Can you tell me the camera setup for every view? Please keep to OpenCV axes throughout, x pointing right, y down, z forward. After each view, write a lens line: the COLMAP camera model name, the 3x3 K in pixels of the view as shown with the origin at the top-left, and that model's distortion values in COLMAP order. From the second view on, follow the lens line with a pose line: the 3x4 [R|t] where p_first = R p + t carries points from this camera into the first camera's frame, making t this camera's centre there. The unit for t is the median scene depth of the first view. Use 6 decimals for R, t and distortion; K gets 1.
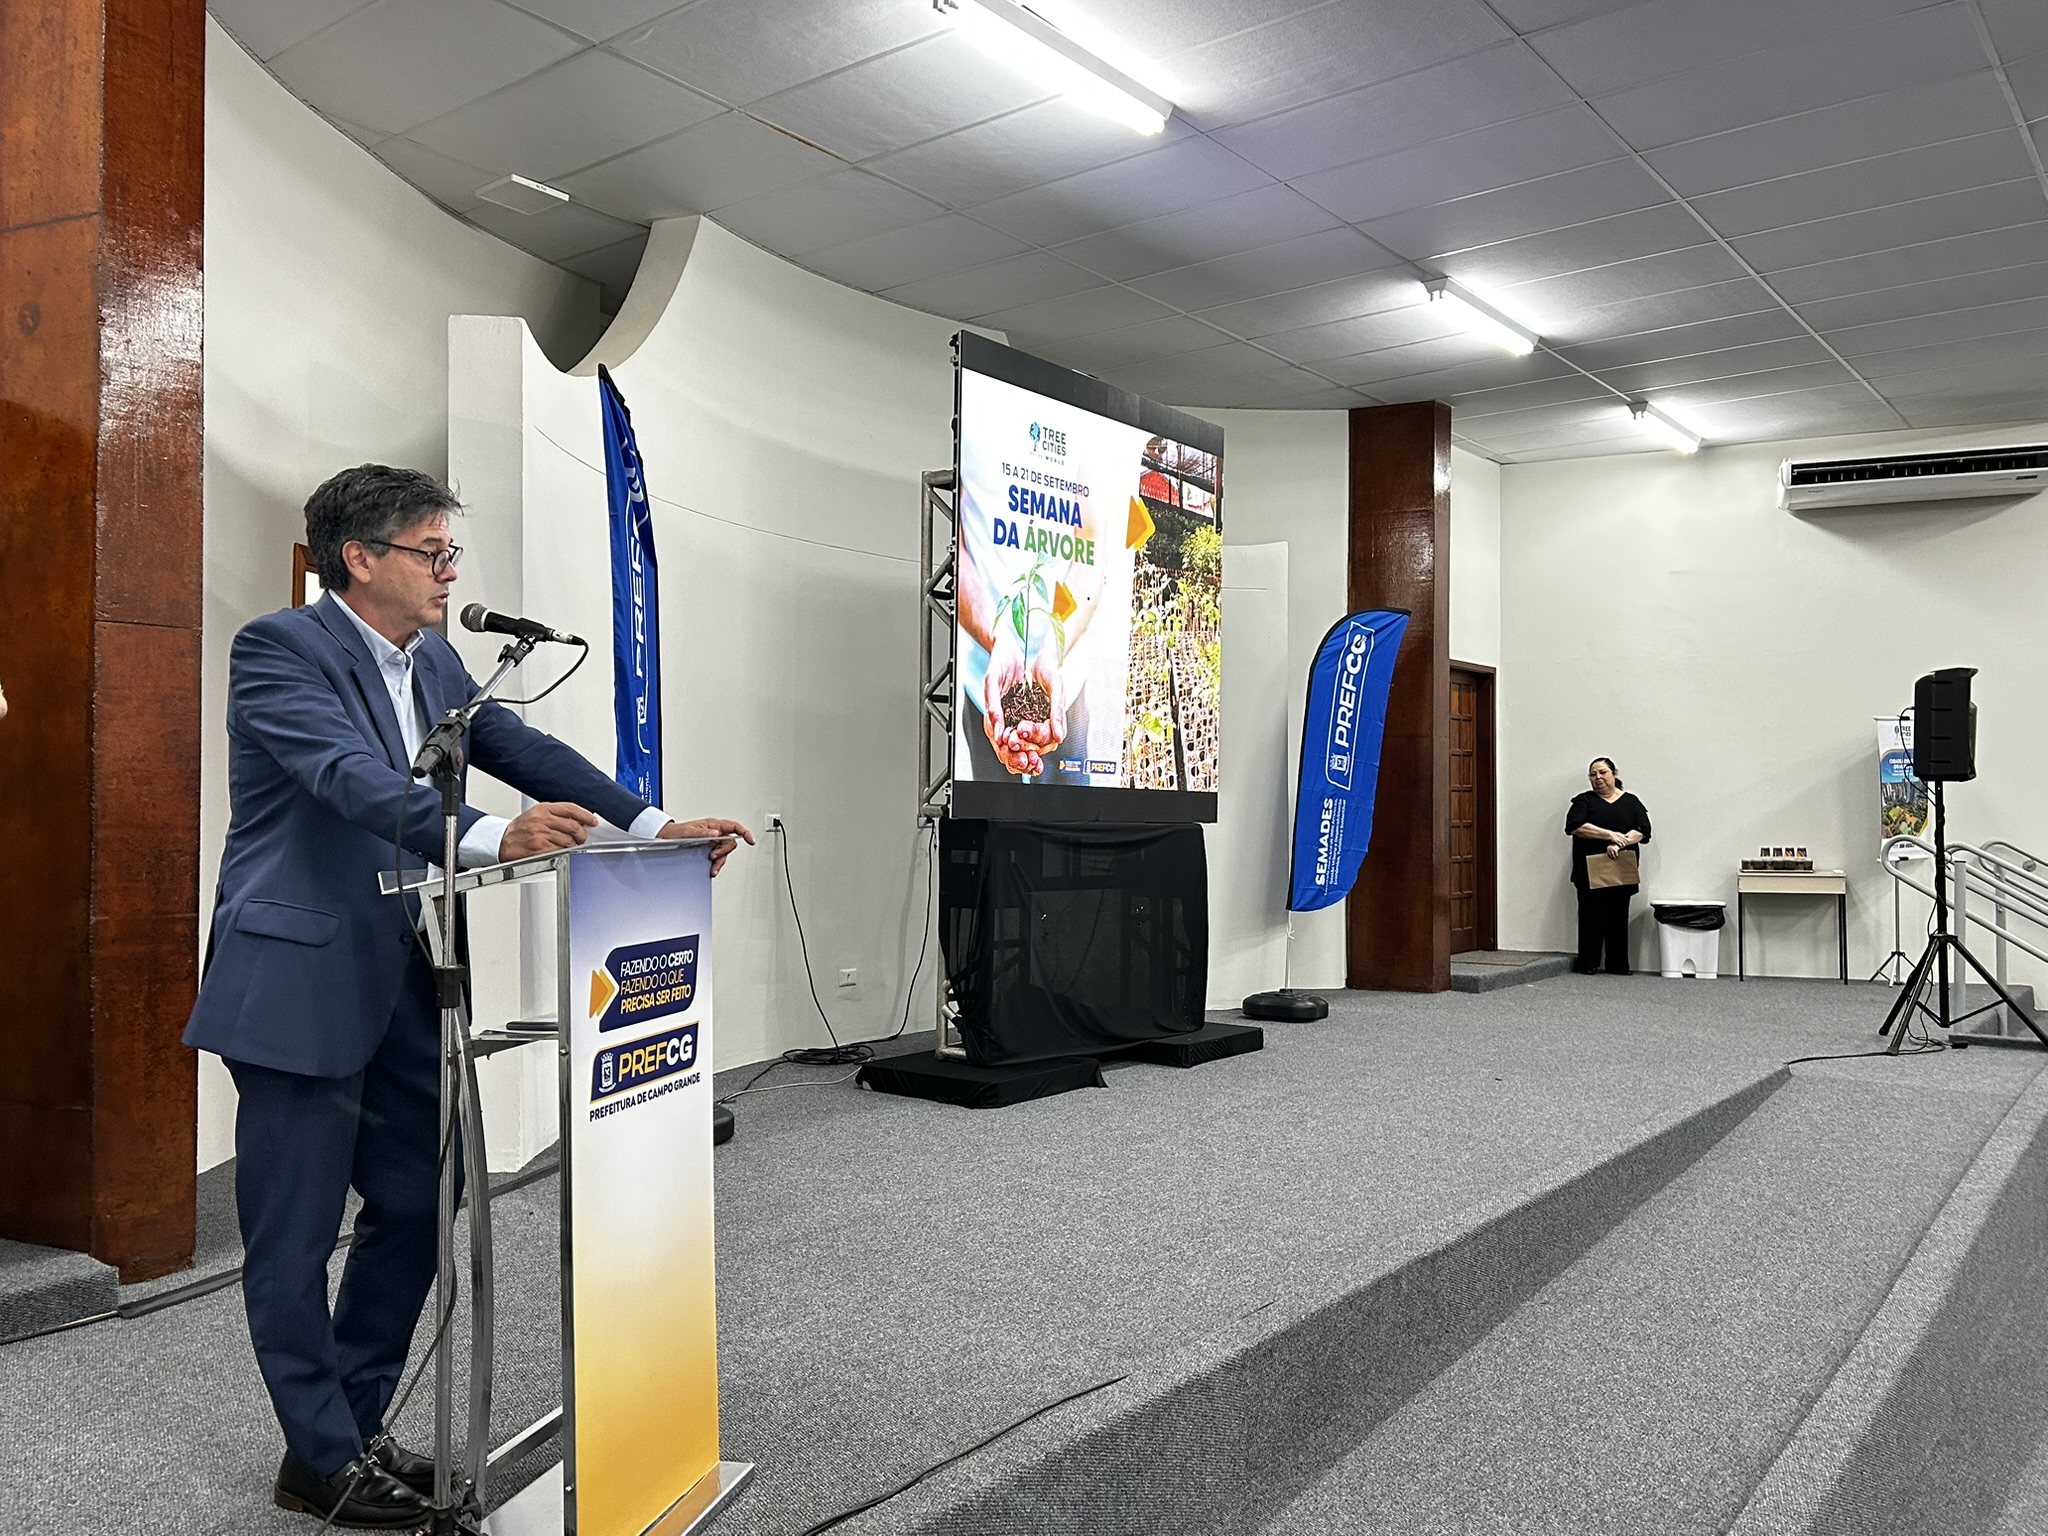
lens RADIAL K [[1605.3, 0, 1023.0], [0, 1605.3, 783.2], [0, 0, 1]] dist [0.169259, -0.276648]
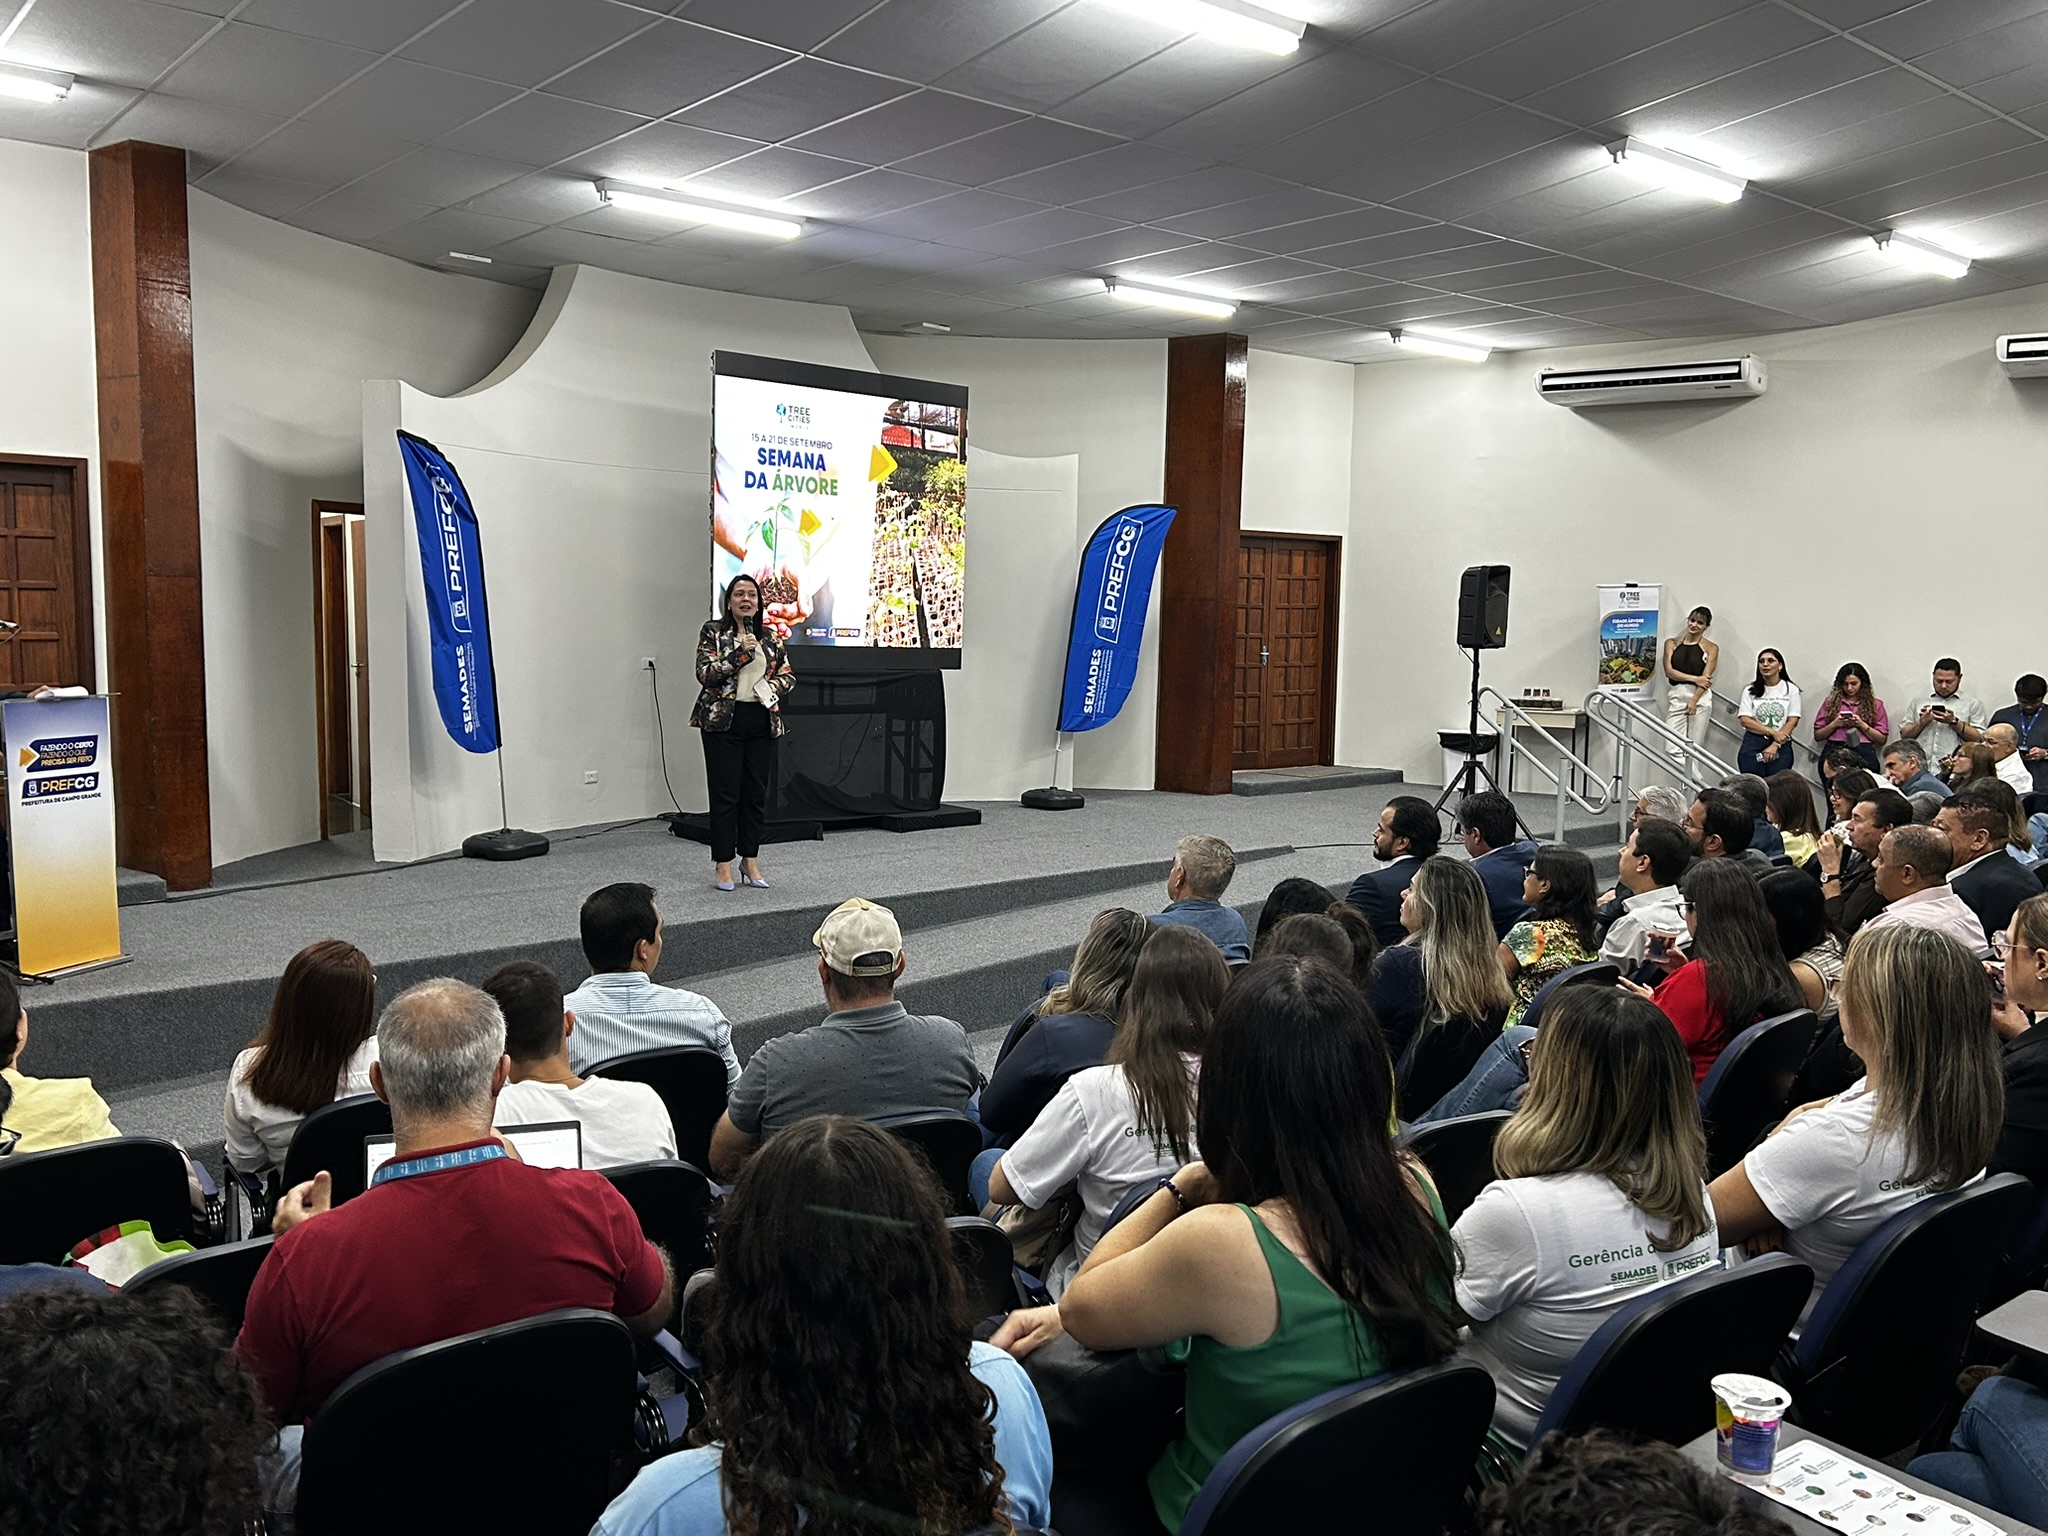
lens RADIAL K [[1660.4, 0, 1027.5], [0, 1660.4, 779.7], [0, 0, 1]] dist [0.115979, -0.196182]
pose [[0.979517, 0.034357, -0.198408, 0.513206], [-0.010973, 0.992979, 0.117778, -0.056859], [0.201062, -0.113189, 0.973017, -0.472036]]
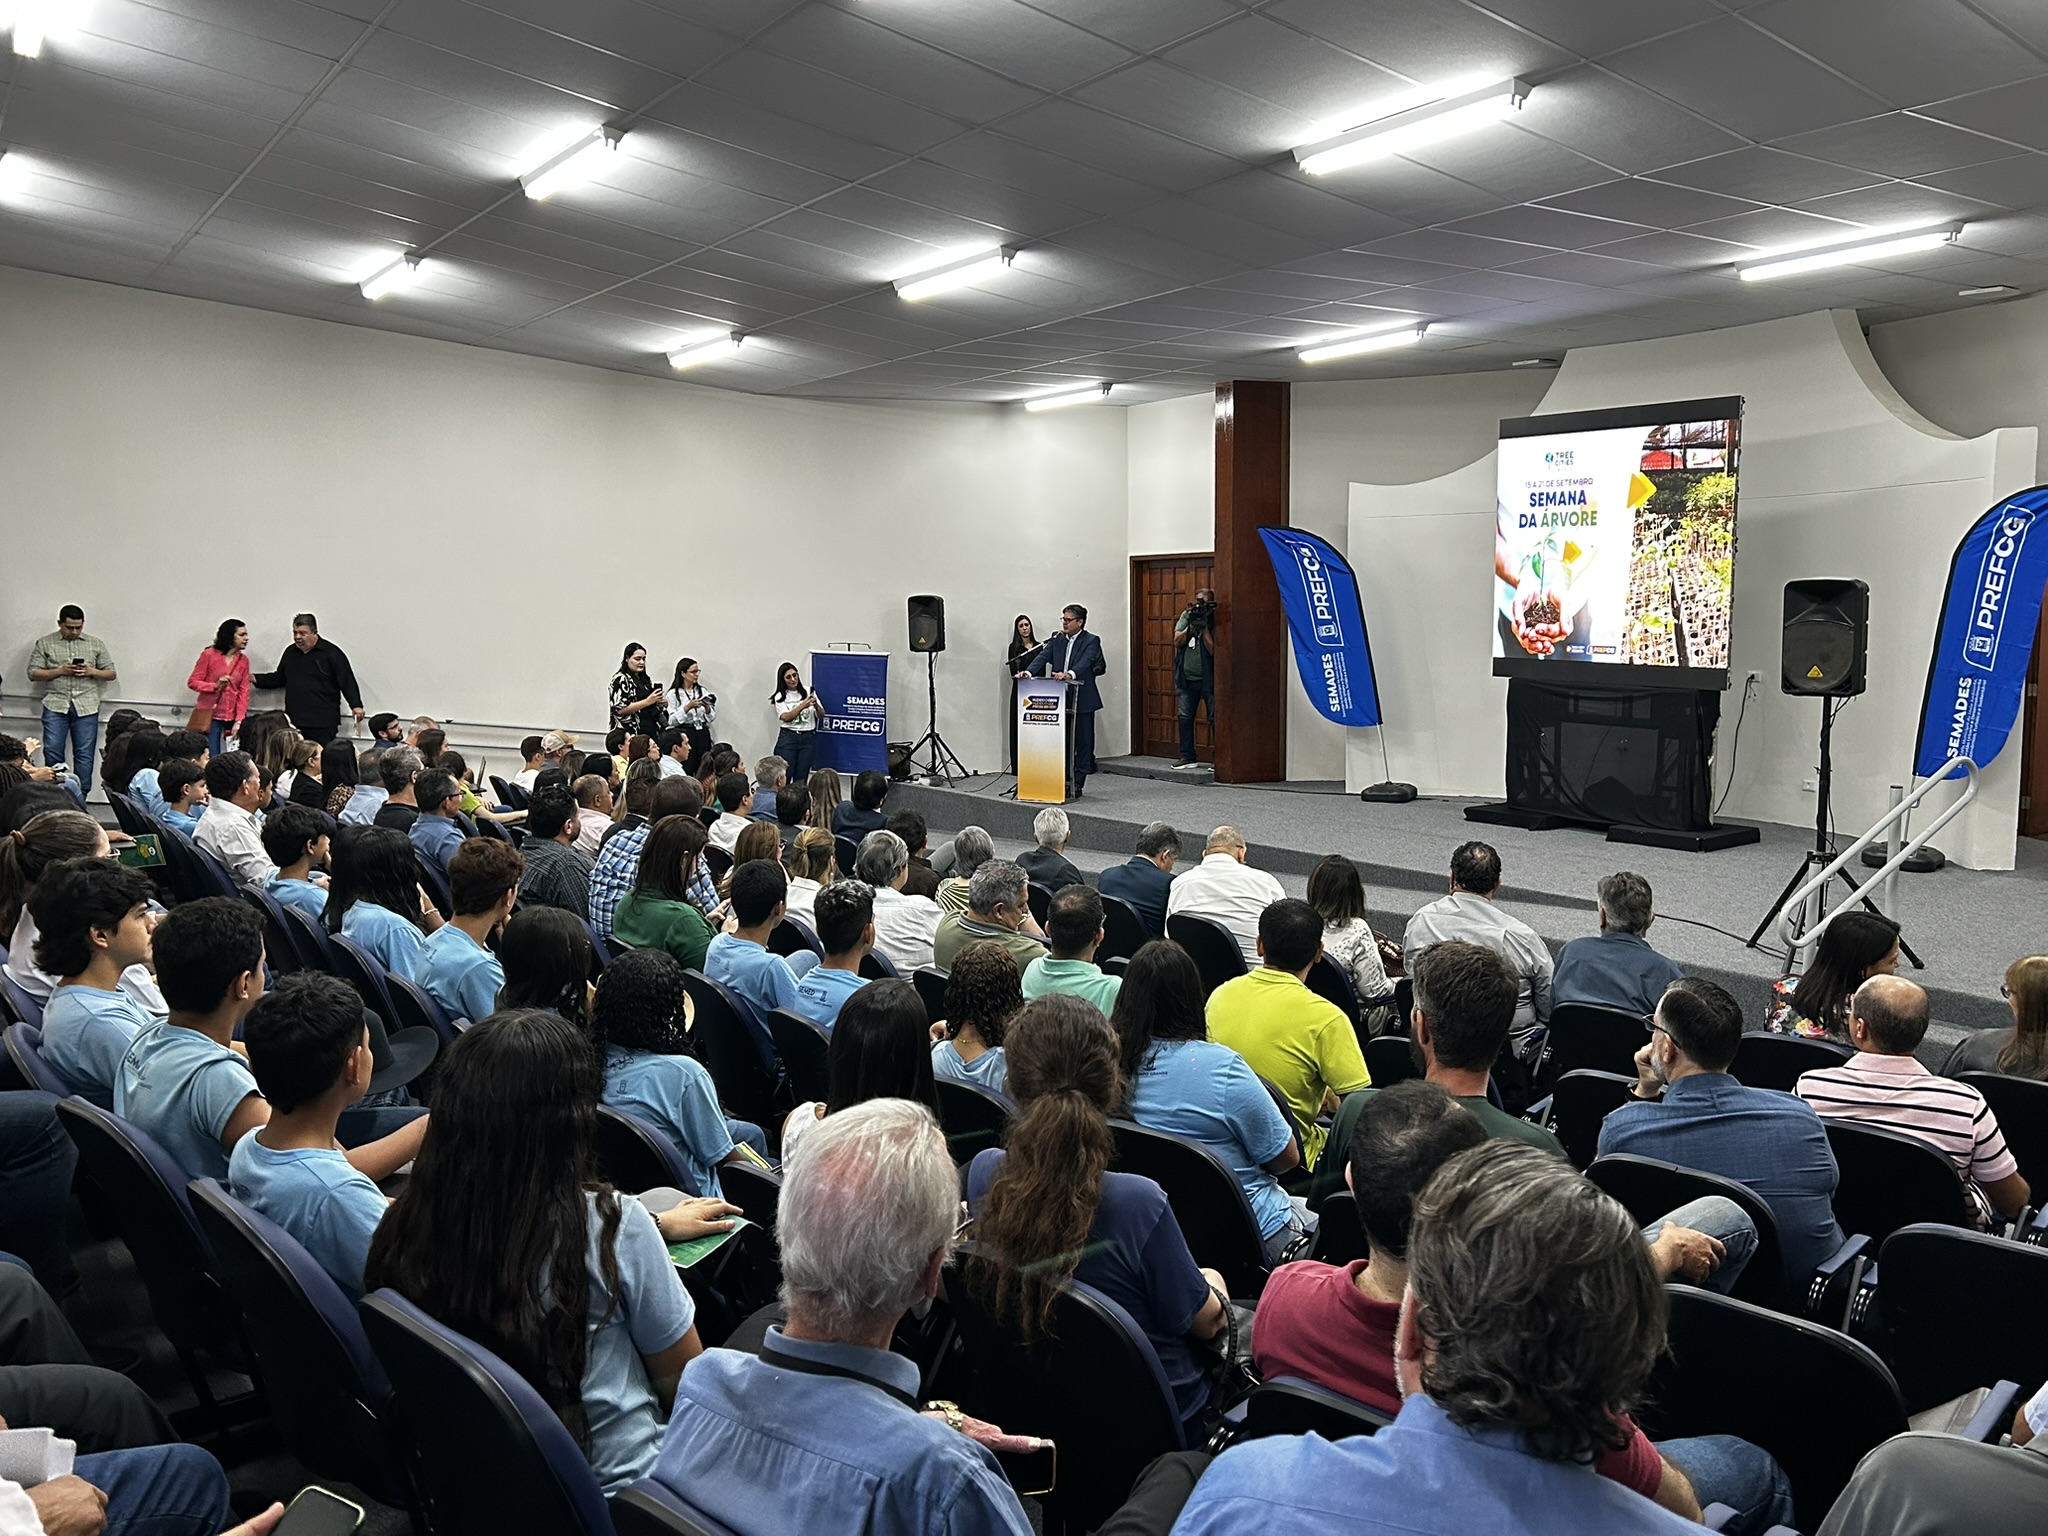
lens RADIAL K [[1587.8, 0, 1024.0], [0, 1587.8, 768.0], [0, 0, 1]] dist [0.013266, 0.001297]
pose [[-0.288240, 0.103705, -0.951926, 1.711213], [0.025910, 0.994599, 0.100509, -0.066208], [0.957208, 0.004306, -0.289370, 0.887050]]
